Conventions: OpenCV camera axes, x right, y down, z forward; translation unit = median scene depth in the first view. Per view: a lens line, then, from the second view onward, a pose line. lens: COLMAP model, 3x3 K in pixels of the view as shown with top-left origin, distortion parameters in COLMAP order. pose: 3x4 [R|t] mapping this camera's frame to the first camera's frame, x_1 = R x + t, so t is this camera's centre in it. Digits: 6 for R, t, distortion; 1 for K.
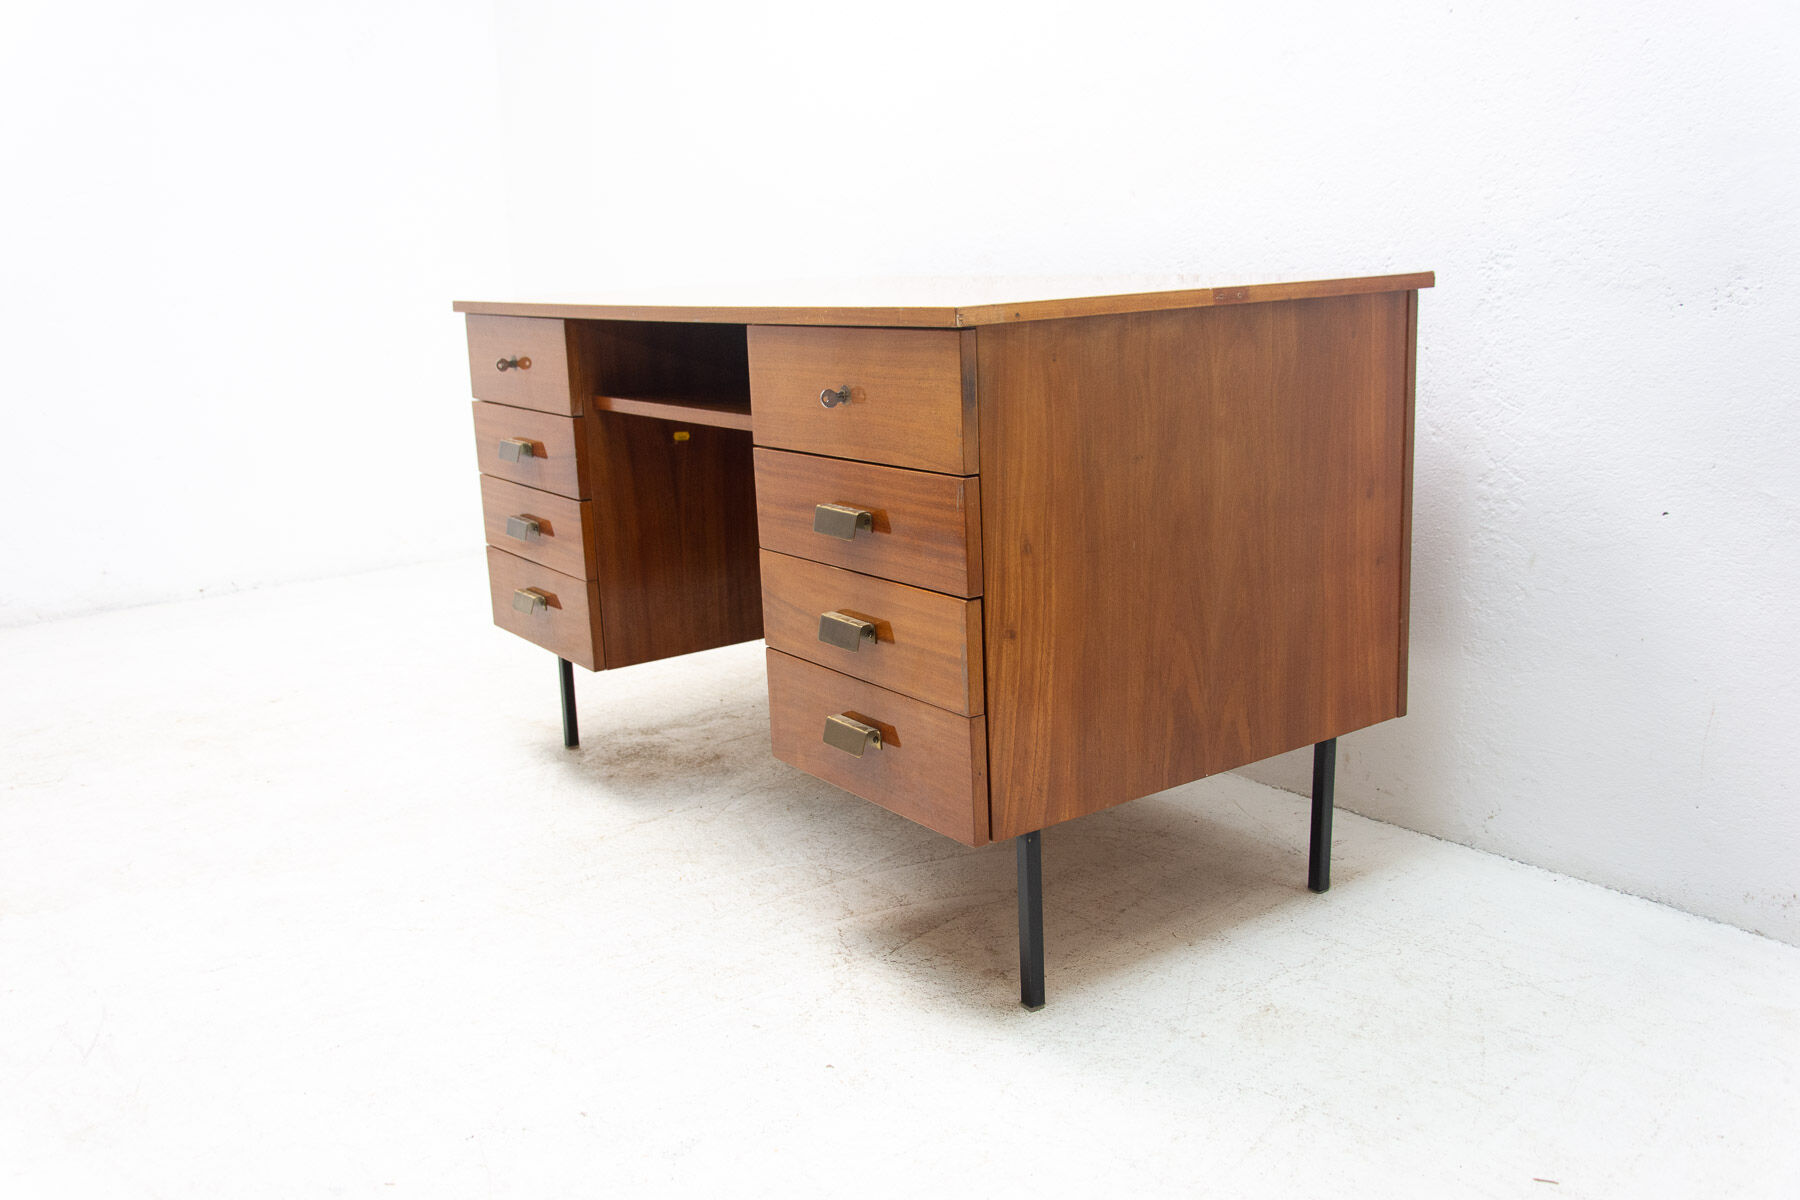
lens RADIAL K [[1598.3, 0, 892.8], [0, 1598.3, 603.2], [0, 0, 1]] dist [-0.034633, 0.025365]
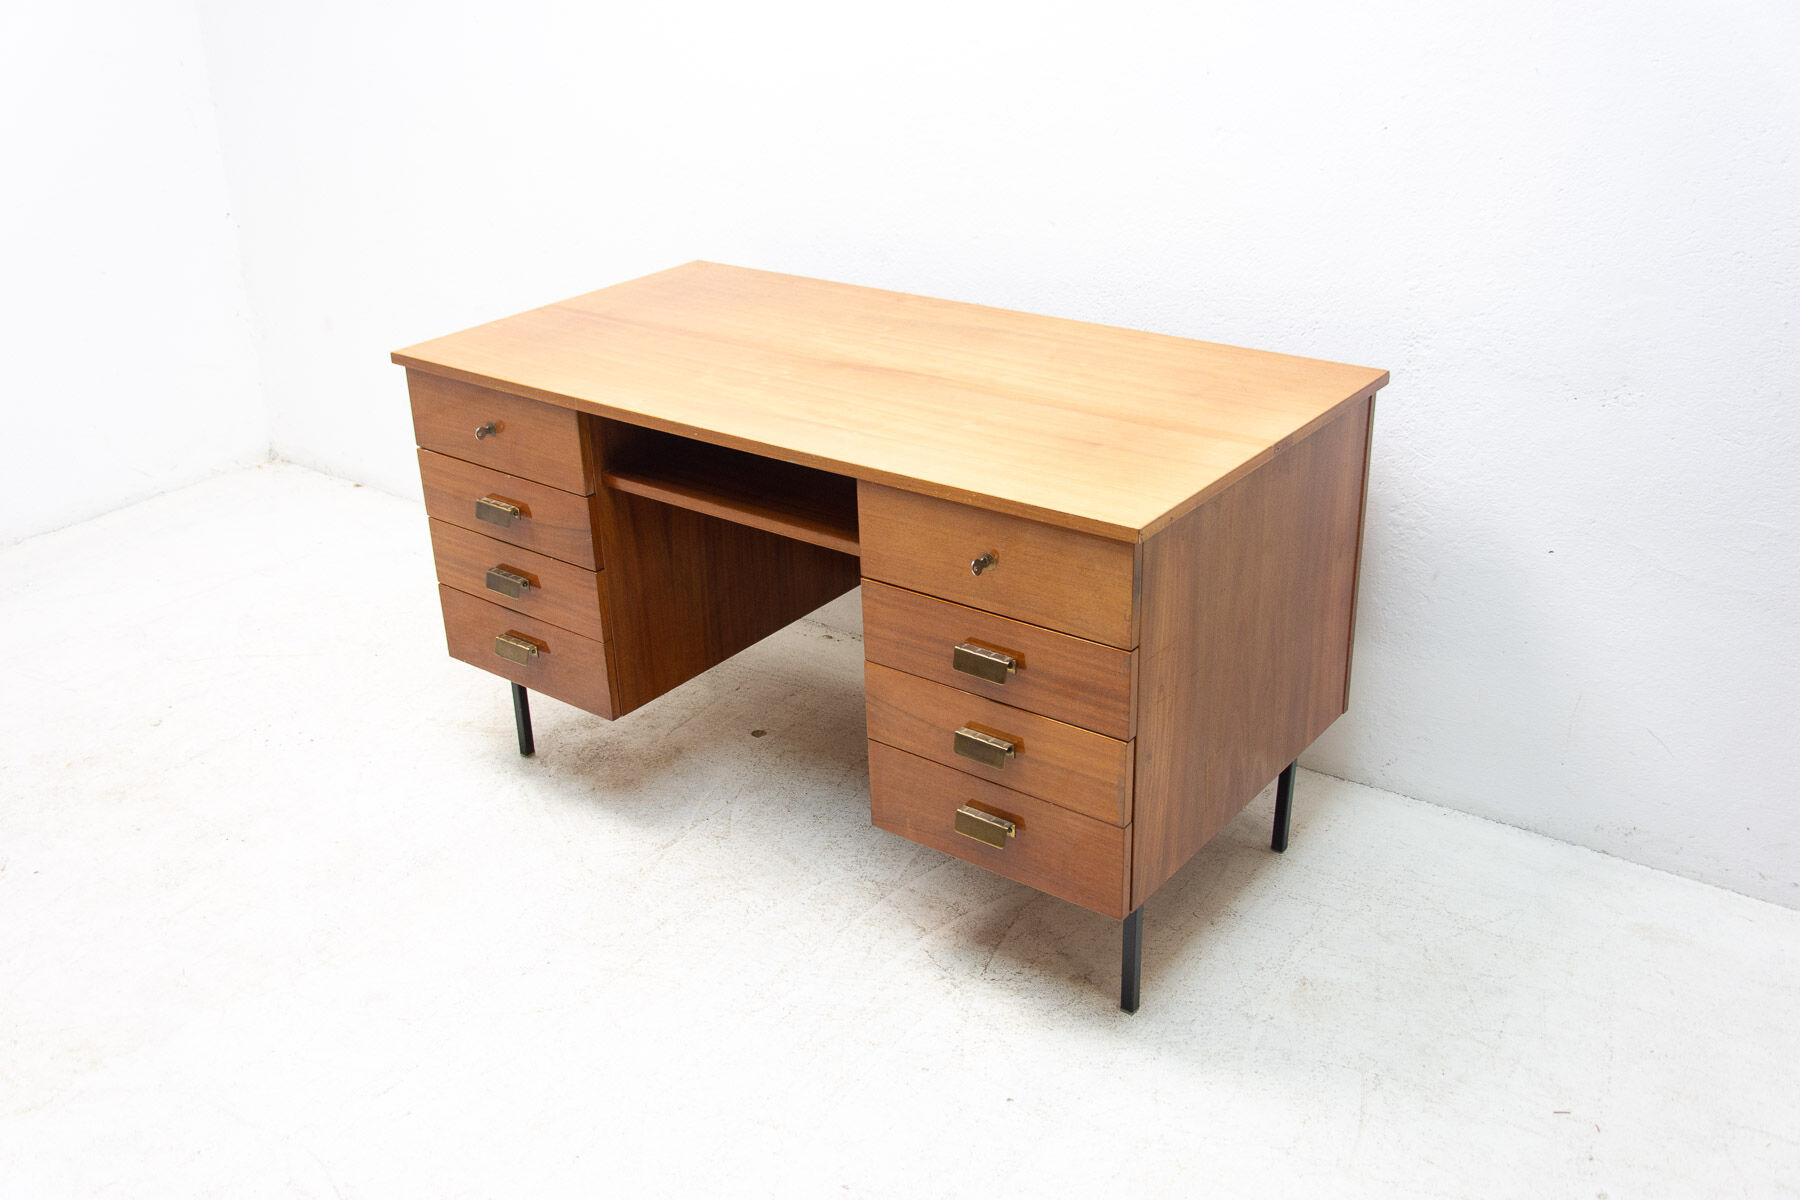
lens RADIAL K [[1671.9, 0, 878.2], [0, 1671.9, 603.8], [0, 0, 1]] dist [-0.041697, 0.000000]
pose [[0.955971, -0.115179, 0.269912, -0.388459], [0.060520, 0.977364, 0.202722, -0.312107], [-0.287151, -0.177461, 0.941303, -0.108368]]
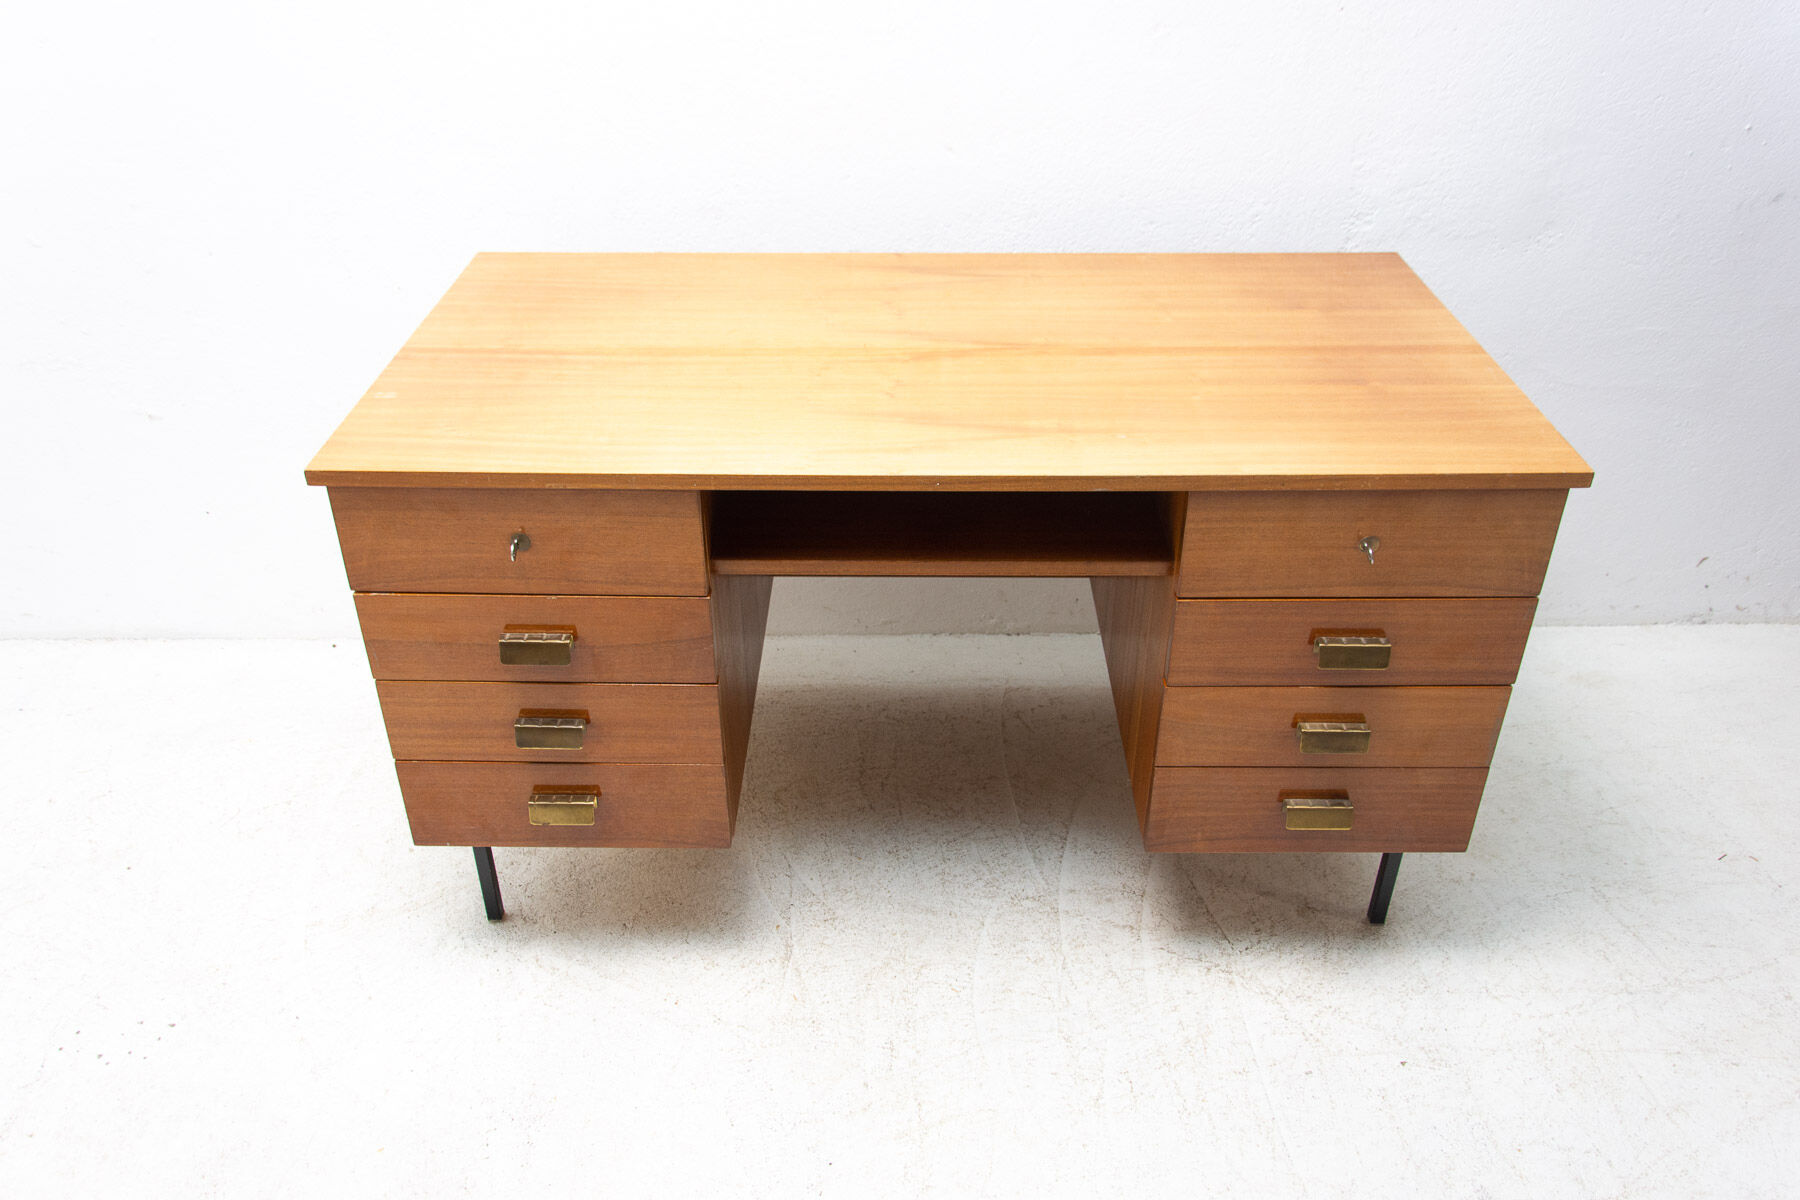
lens RADIAL K [[1399.9, 0, 881.5], [0, 1399.9, 605.4], [0, 0, 1]] dist [-0.001810, -0.025756]
pose [[0.583569, -0.404602, 0.704091, -0.774244], [0.163159, 0.907777, 0.386420, -0.442702], [-0.795504, -0.110624, 0.595765, 0.630152]]
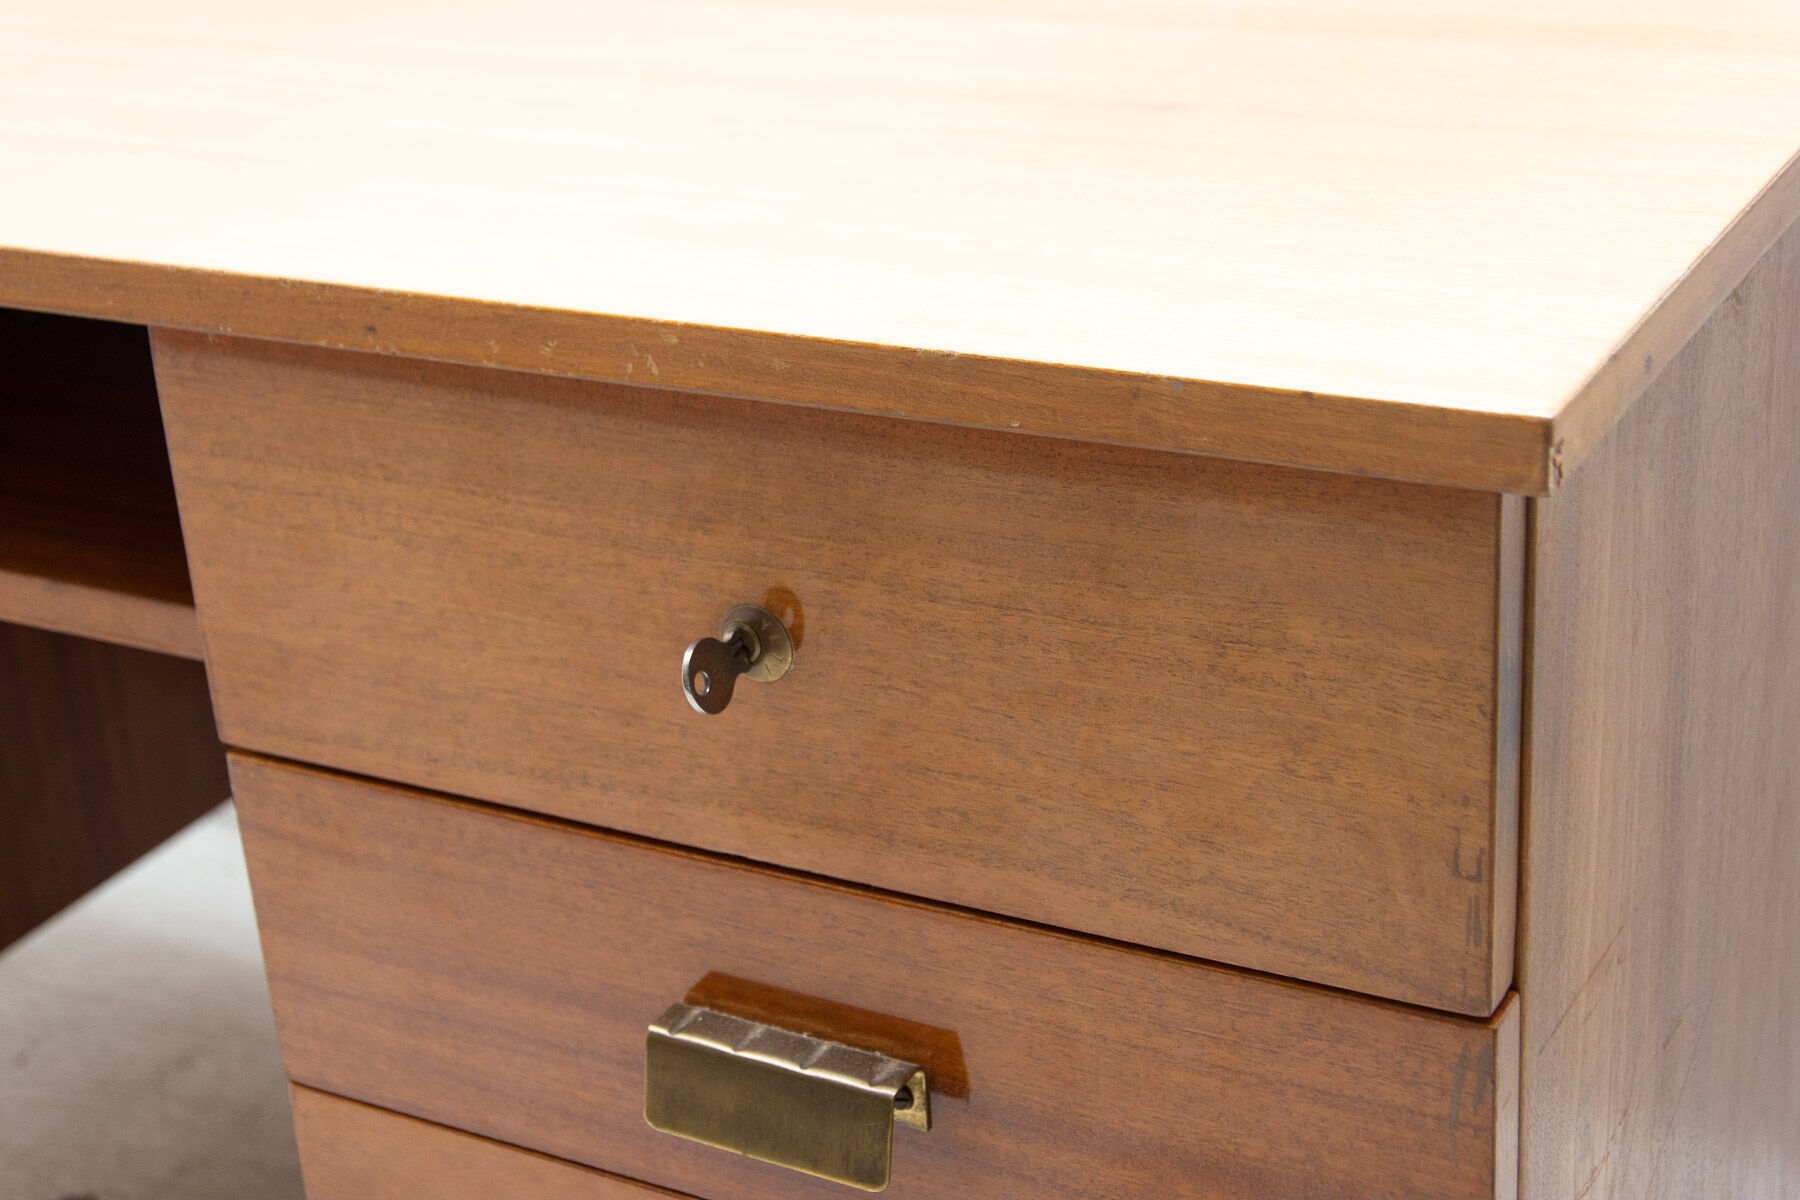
lens RADIAL K [[2965.7, 0, 896.1], [0, 2965.7, 607.4], [0, 0, 1]] dist [-0.030768, 0.000000]
pose [[0.903200, -0.201458, 0.379005, -0.164799], [0.130385, 0.970057, 0.204911, -0.202894], [-0.408937, -0.135659, 0.902423, 0.511185]]
